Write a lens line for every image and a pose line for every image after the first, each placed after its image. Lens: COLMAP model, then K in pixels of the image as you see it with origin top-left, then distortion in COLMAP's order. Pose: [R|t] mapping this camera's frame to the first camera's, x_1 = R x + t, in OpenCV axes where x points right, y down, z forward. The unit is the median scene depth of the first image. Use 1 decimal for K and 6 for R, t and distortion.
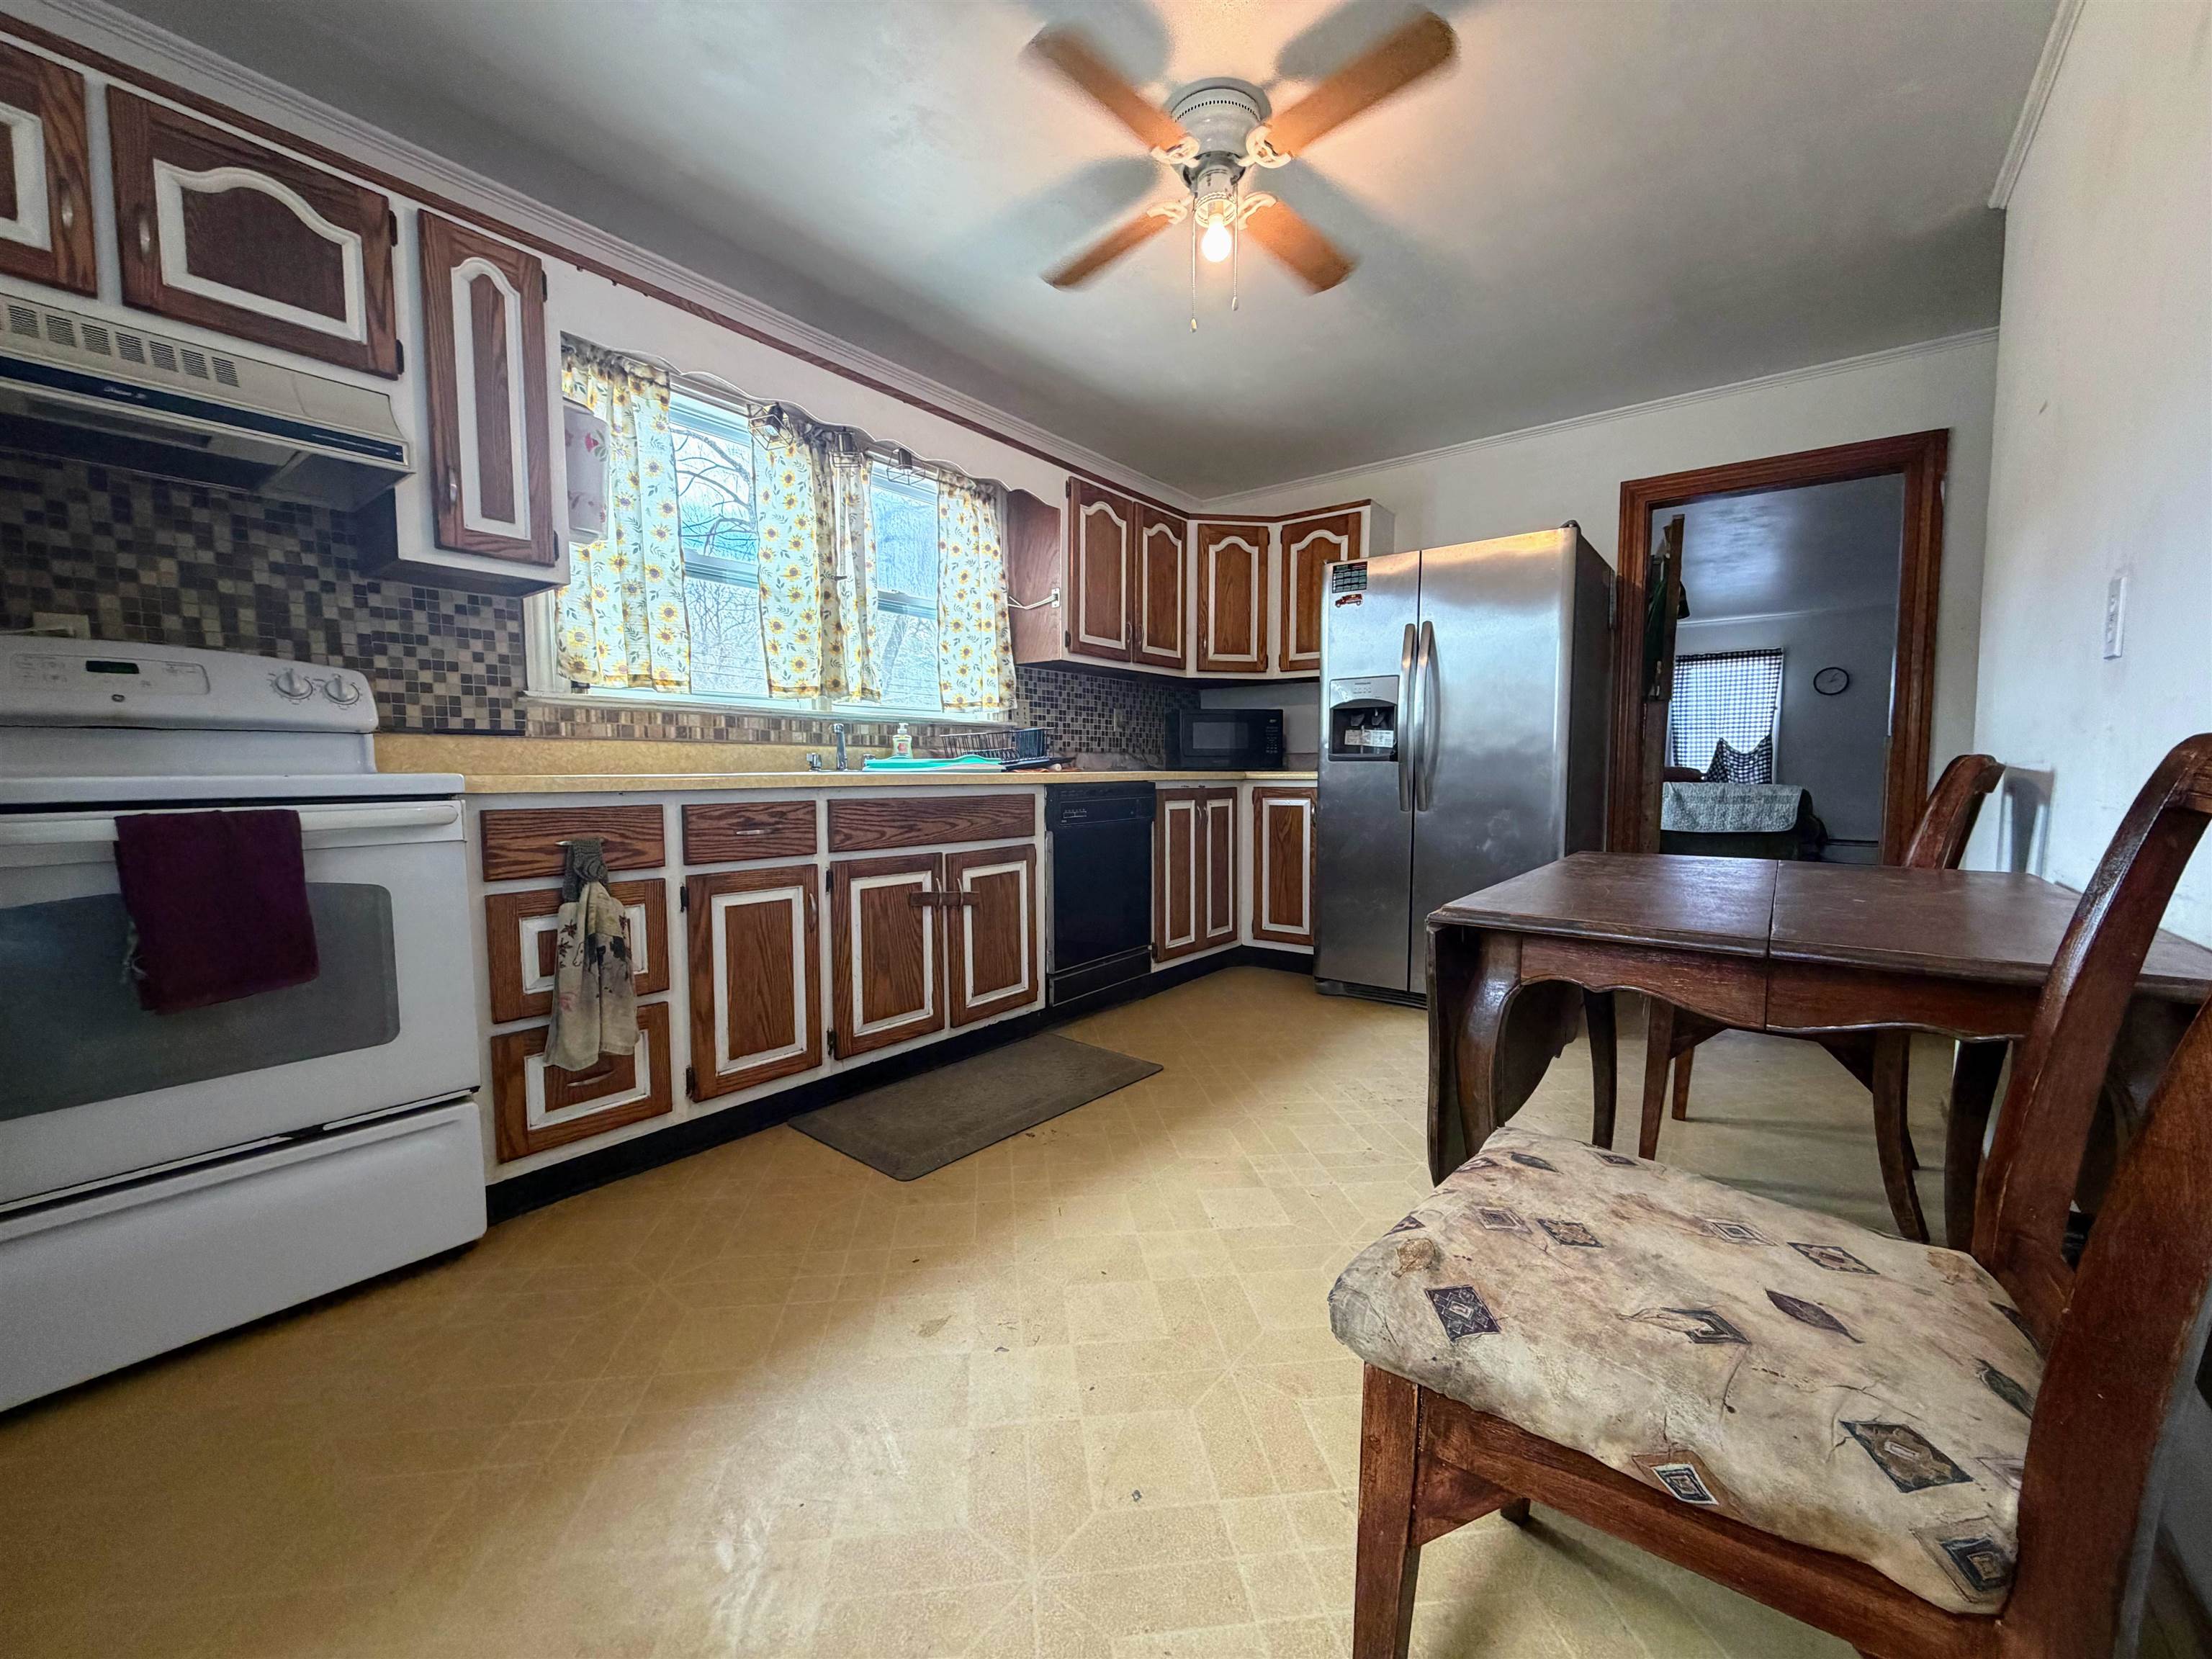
lens RADIAL K [[879.3, 0, 1095.8], [0, 879.3, 831.0], [0, 0, 1]] dist [0.000859, 0.000043]
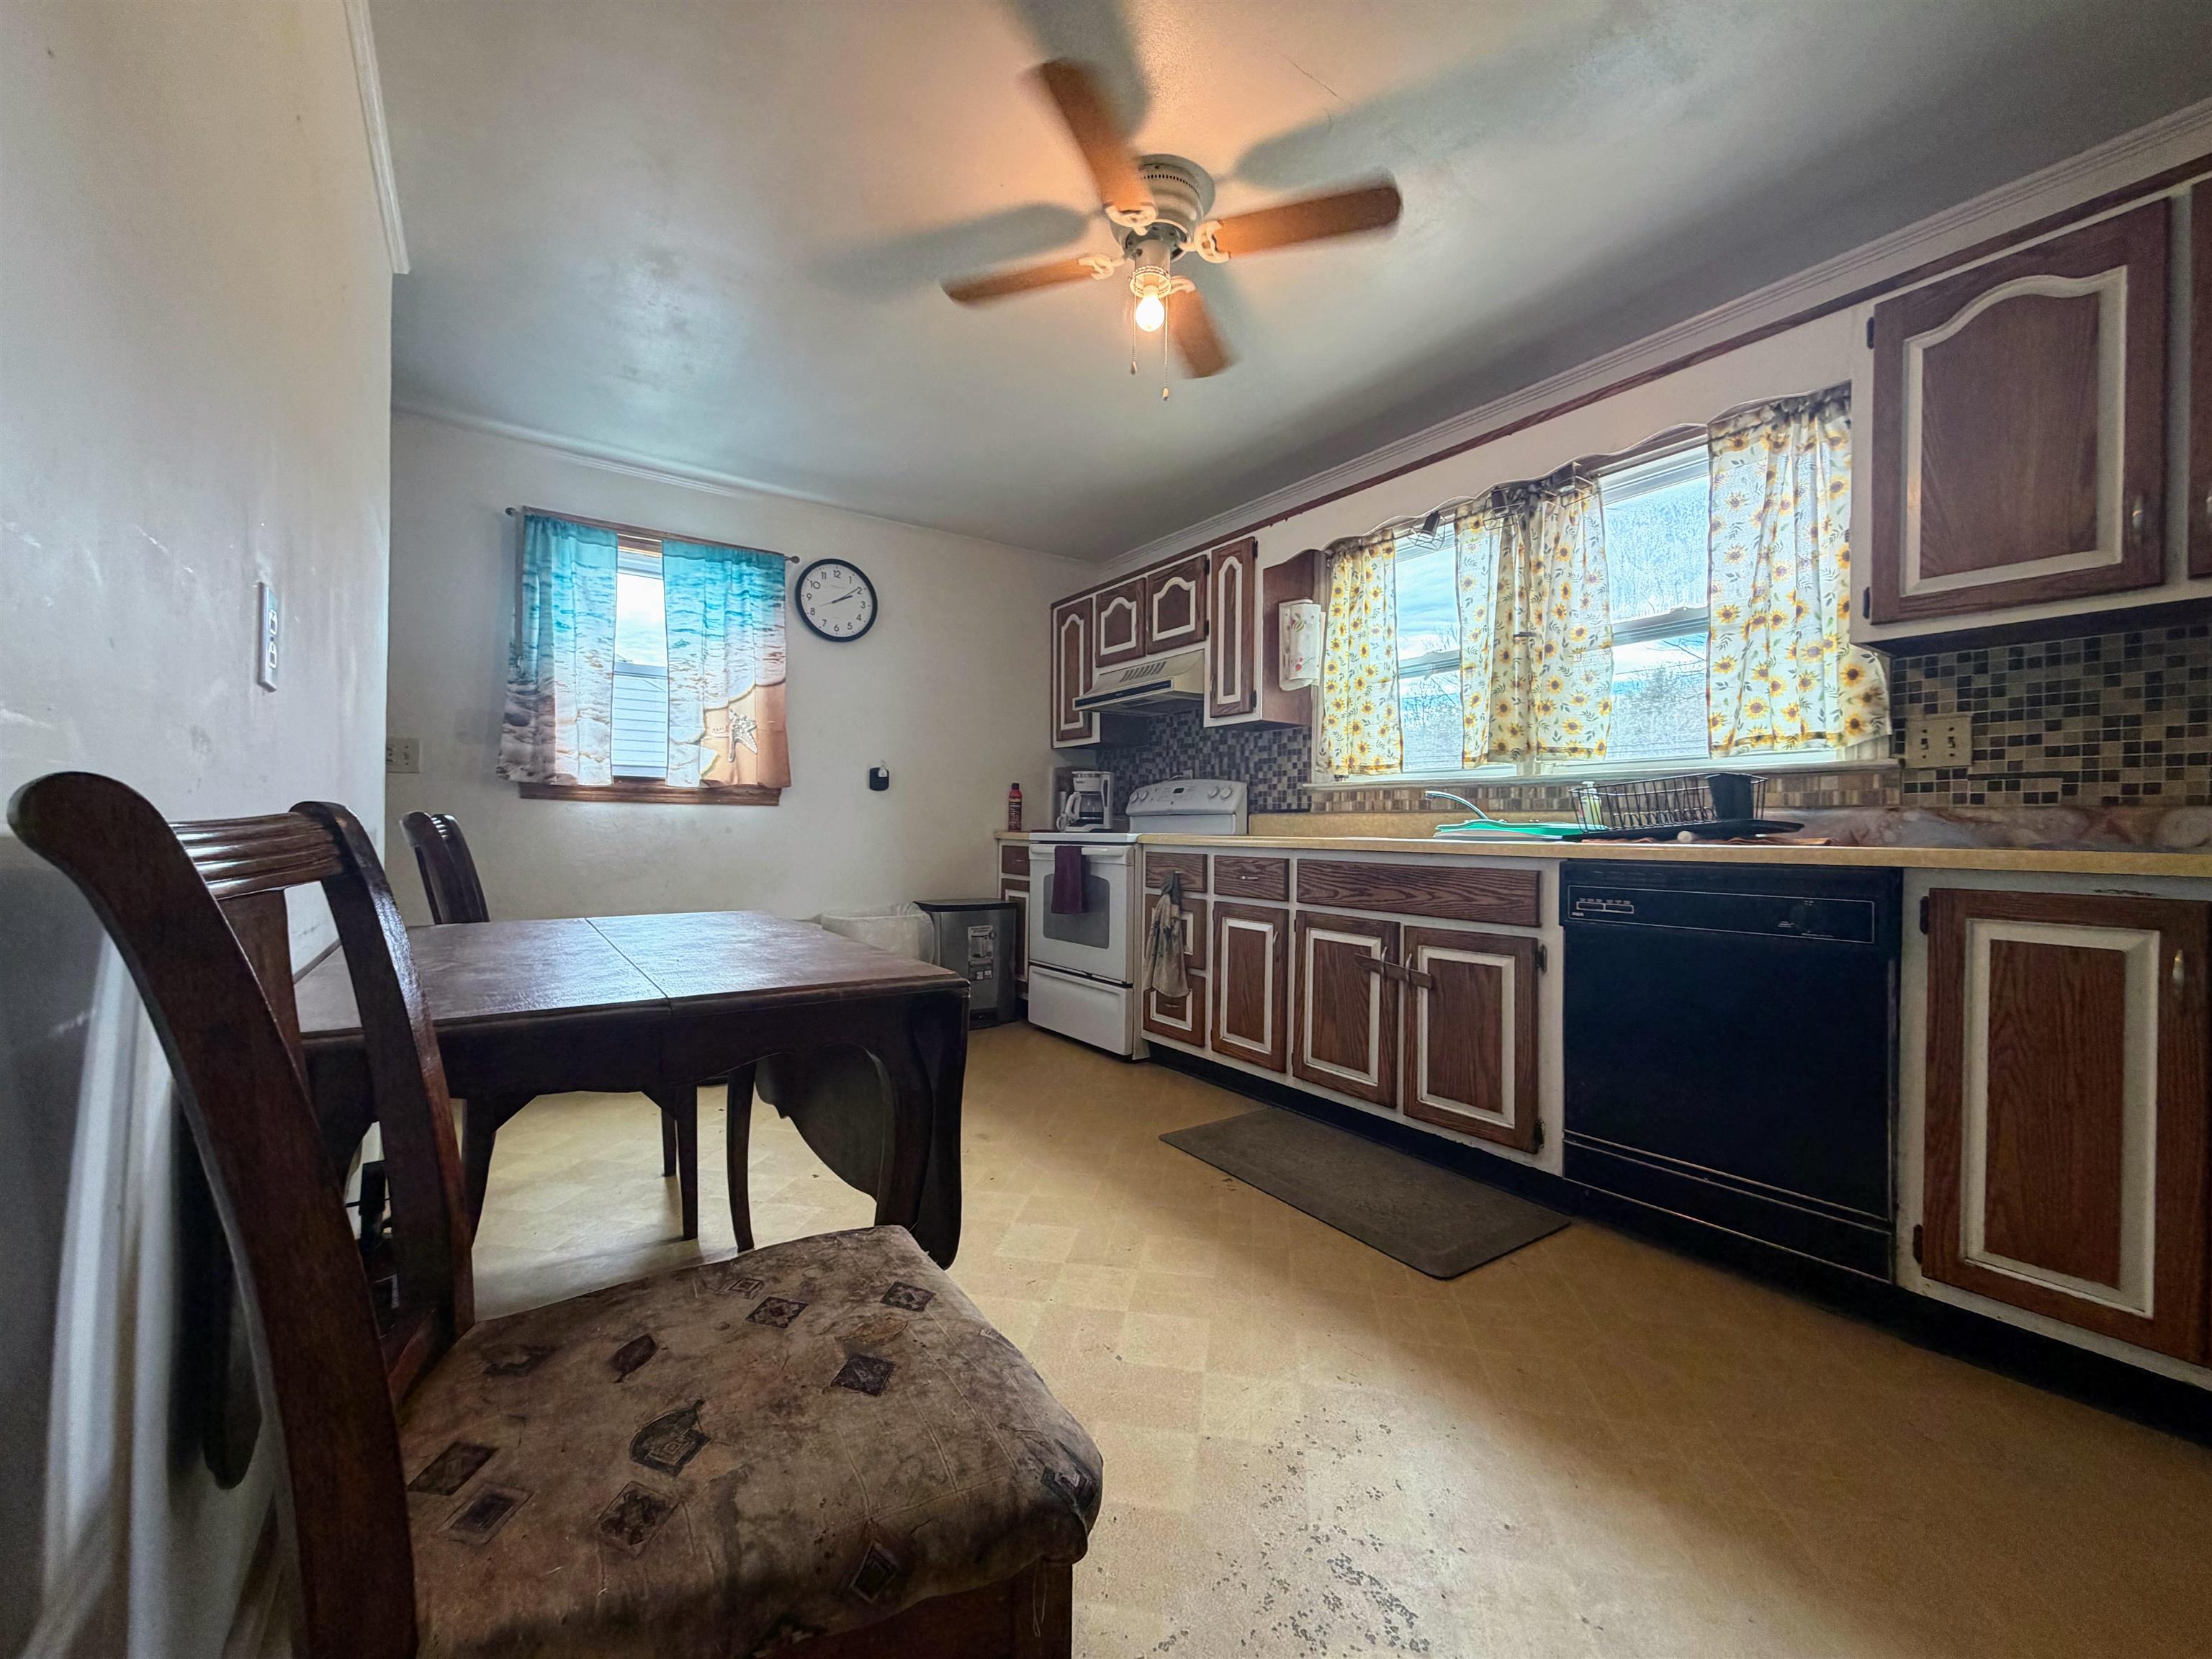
lens RADIAL K [[879.3, 0, 1095.8], [0, 879.3, 831.0], [0, 0, 1]] dist [0.000859, 0.000043]
pose [[-0.293274, 0.000945, -0.956028, 0.921135], [-0.077326, 0.996700, 0.024706, -0.080594], [0.952896, 0.081172, -0.292233, 1.053974]]
